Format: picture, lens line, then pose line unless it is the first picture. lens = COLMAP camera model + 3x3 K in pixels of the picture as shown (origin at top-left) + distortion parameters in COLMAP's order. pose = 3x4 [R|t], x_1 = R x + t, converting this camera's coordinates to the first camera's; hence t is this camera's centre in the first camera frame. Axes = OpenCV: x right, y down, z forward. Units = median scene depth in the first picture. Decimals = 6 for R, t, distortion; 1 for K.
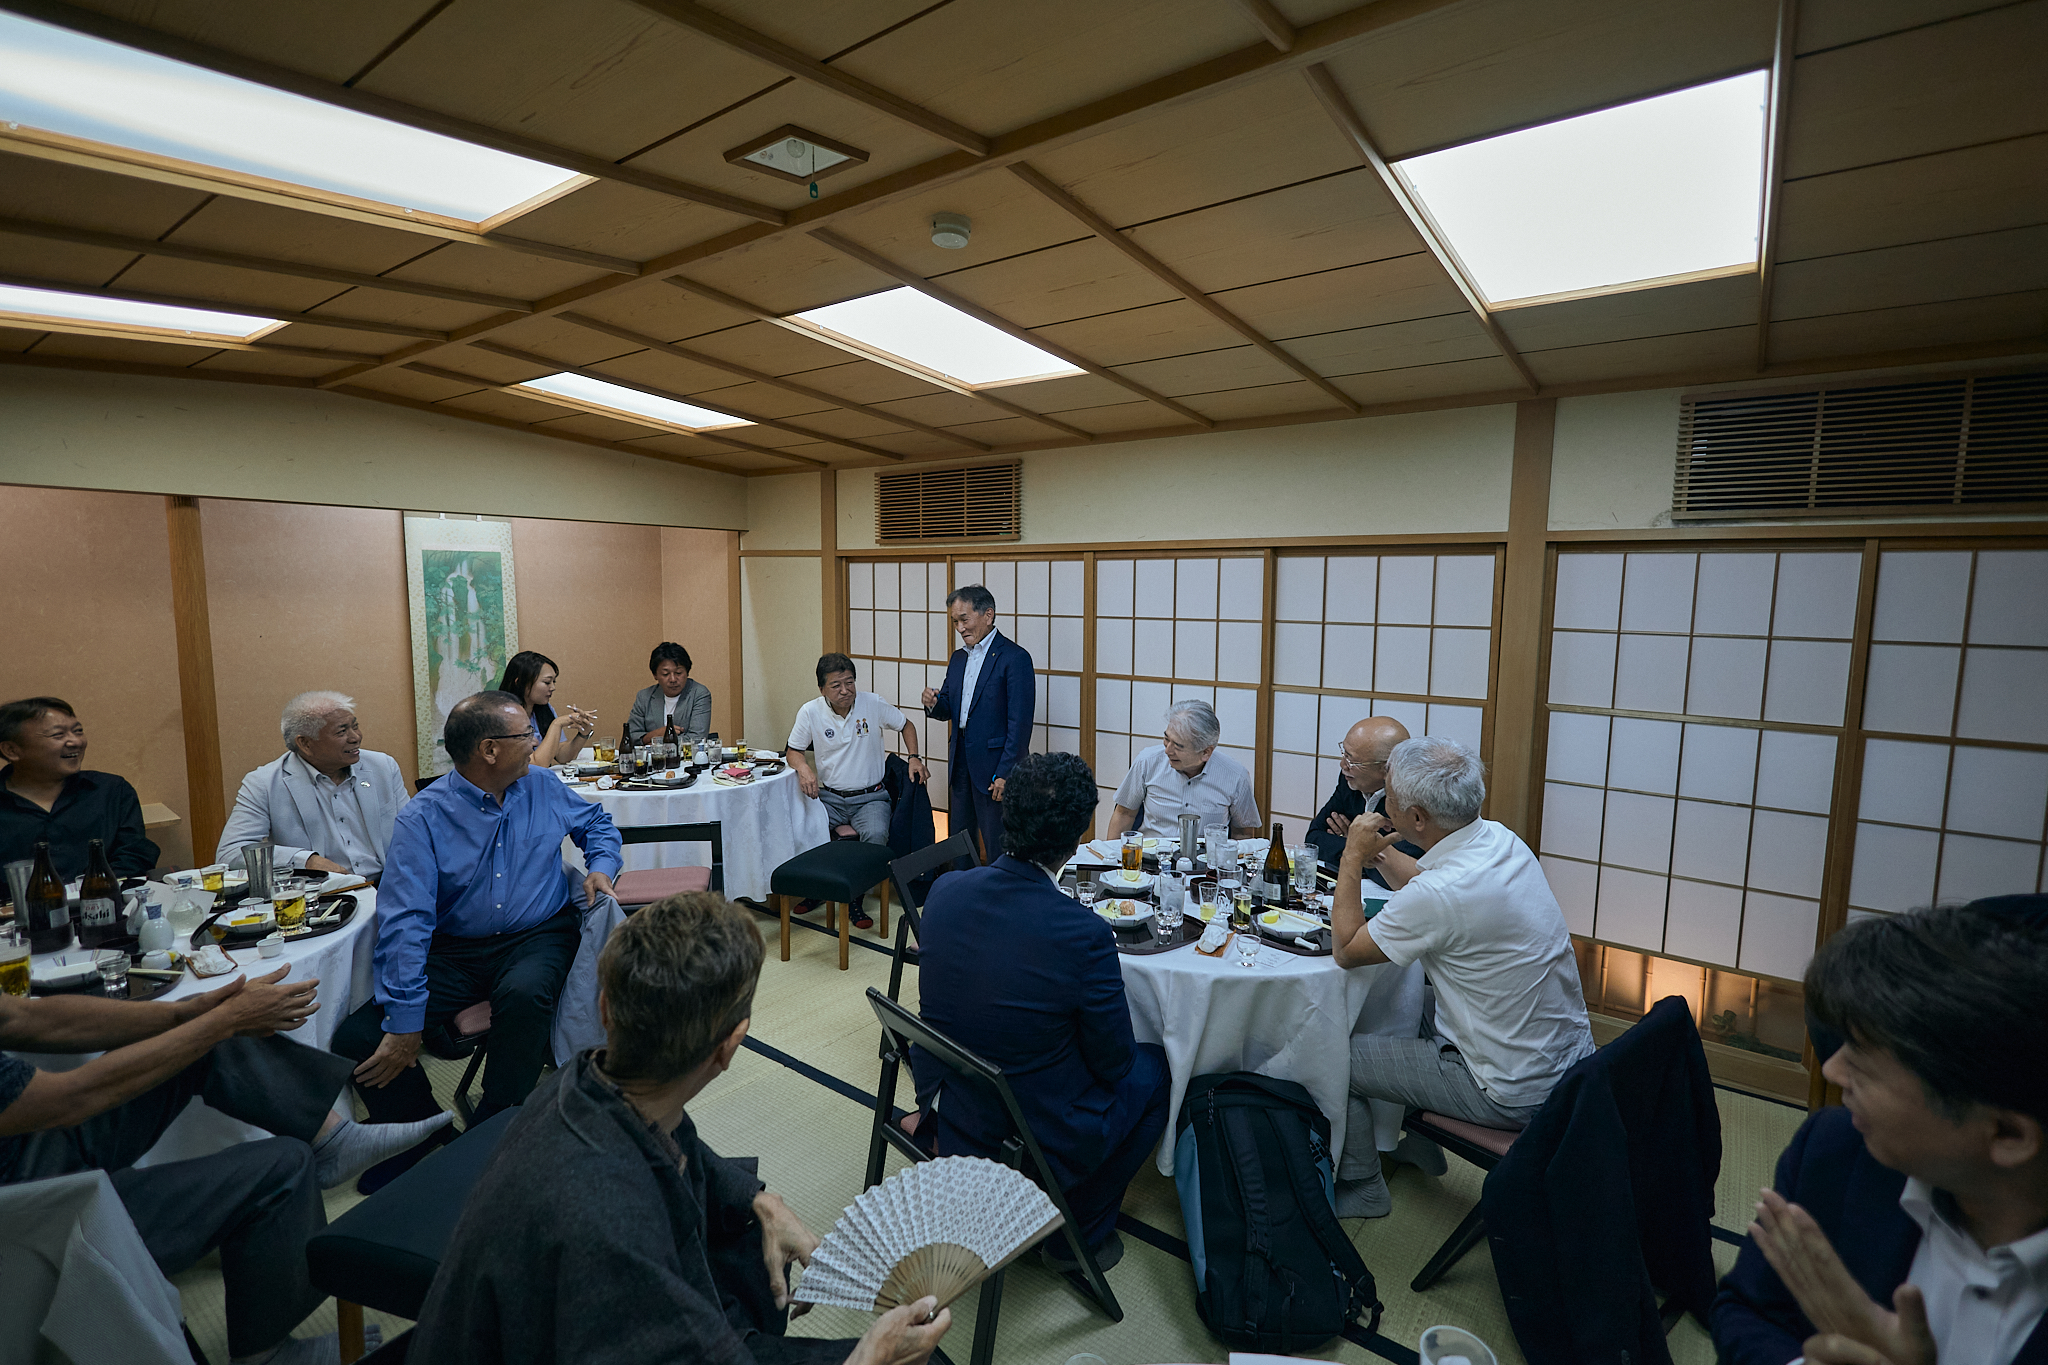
lens RADIAL K [[944.4, 0, 1022.5], [0, 944.4, 682.2], [0, 0, 1]] dist [0.006568, -0.001807]
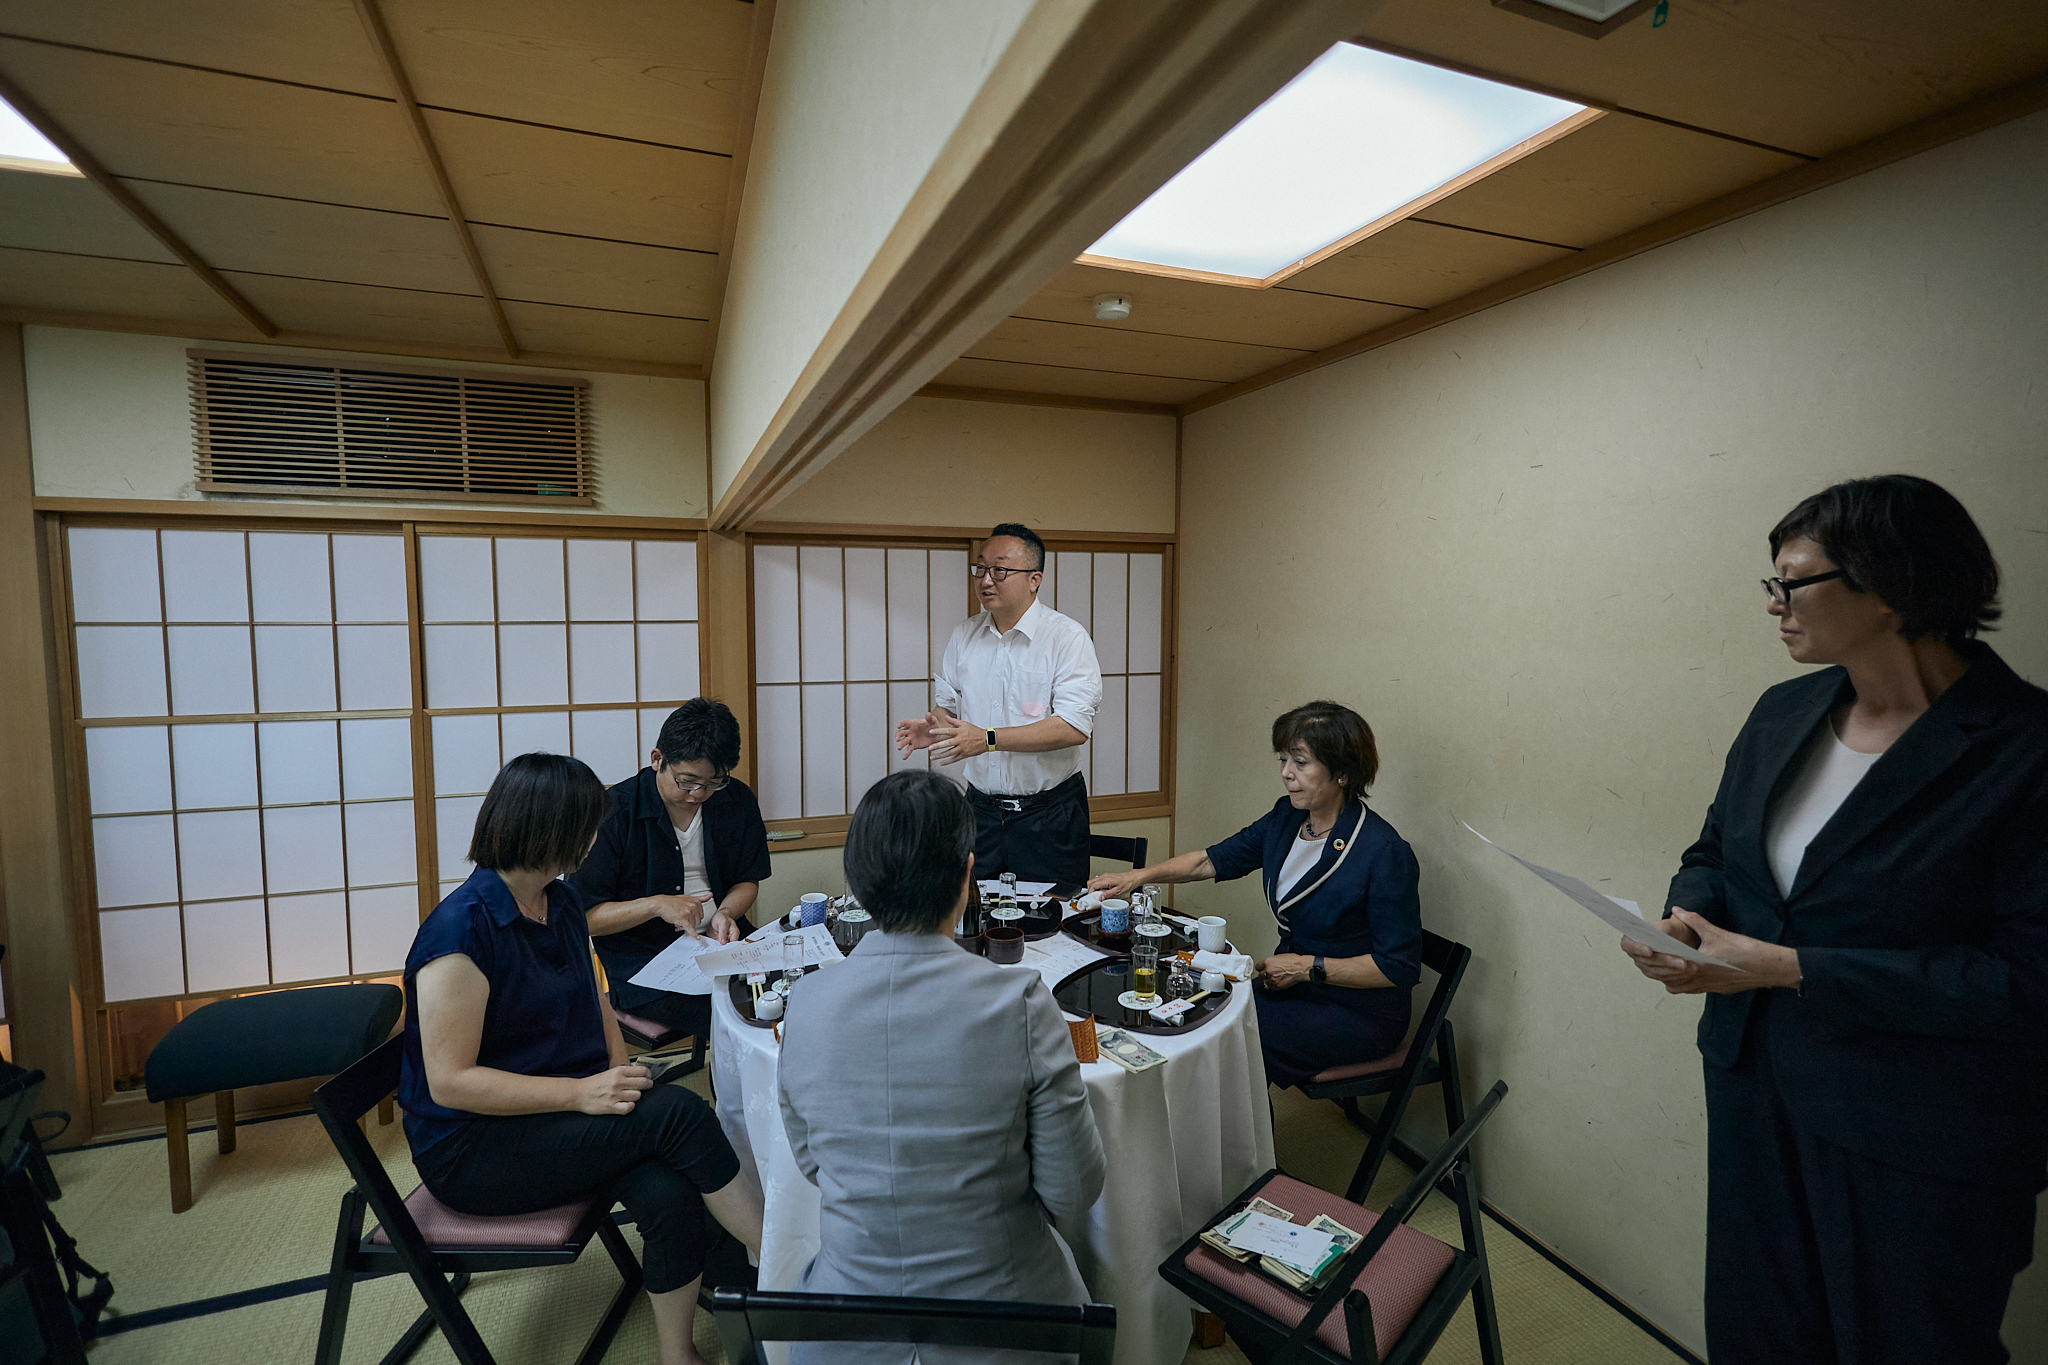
lens RADIAL K [[944.4, 0, 1021.3], [0, 944.4, 677.3], [0, 0, 1]] dist [0.006568, -0.001807]
pose [[0.526886, -0.077837, 0.846364, 0.254054], [0.098051, 0.994716, 0.030441, 0.033898], [-0.844261, 0.066948, 0.531734, -0.063123]]
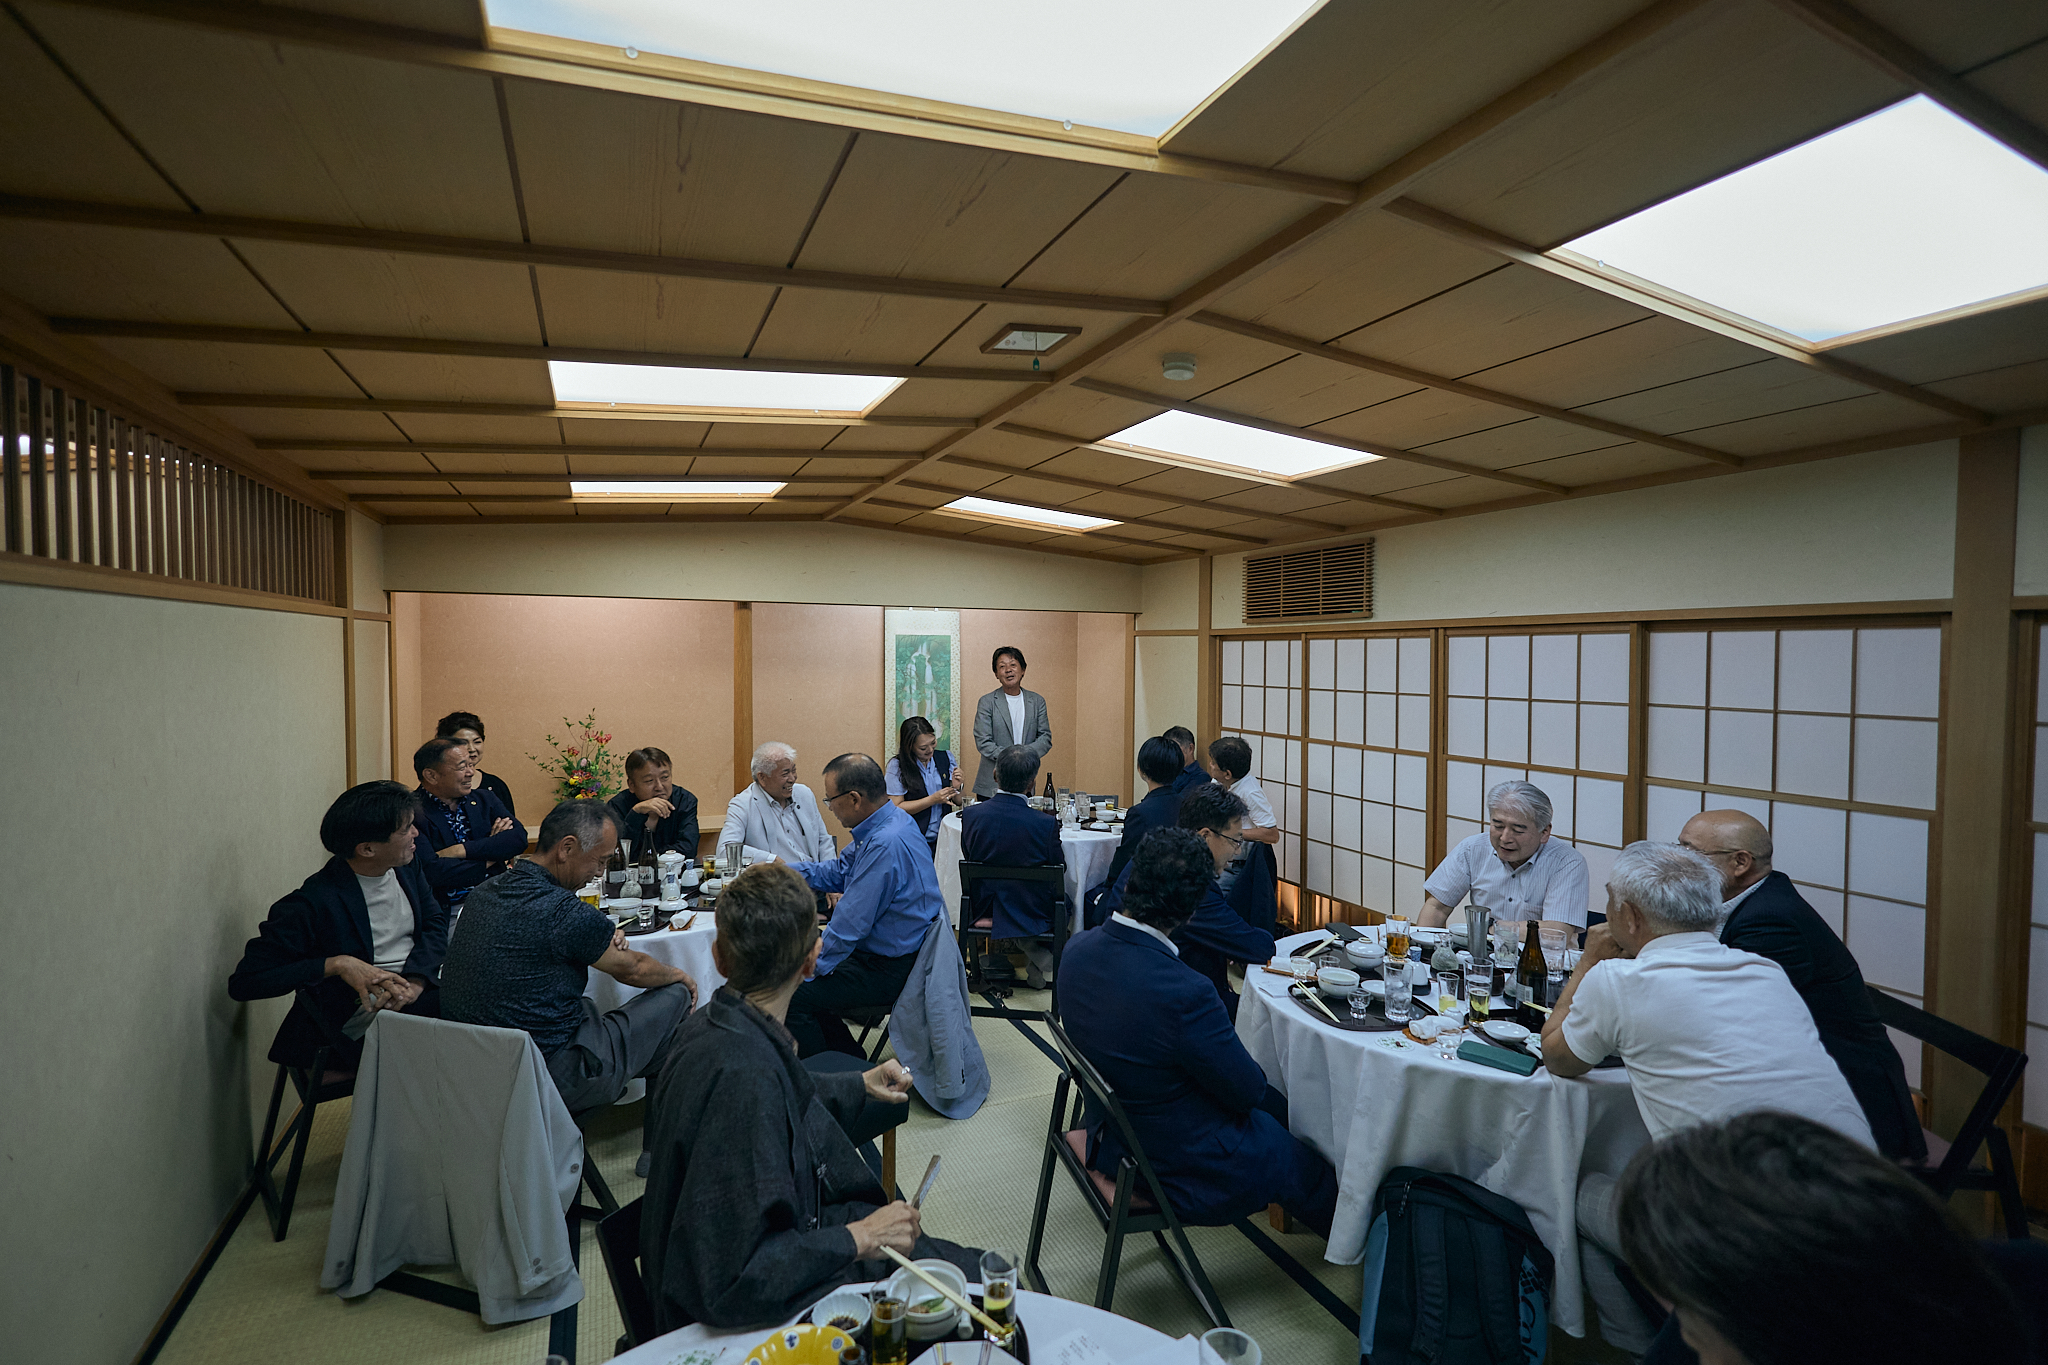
lens RADIAL K [[944.4, 0, 1023.7], [0, 944.4, 683.1], [0, 0, 1]] dist [0.006568, -0.001807]
pose [[0.877989, 0.011629, -0.478540, 0.175927], [-0.048031, 0.996800, -0.063901, -0.000653], [0.476266, 0.079089, 0.875737, -0.048219]]
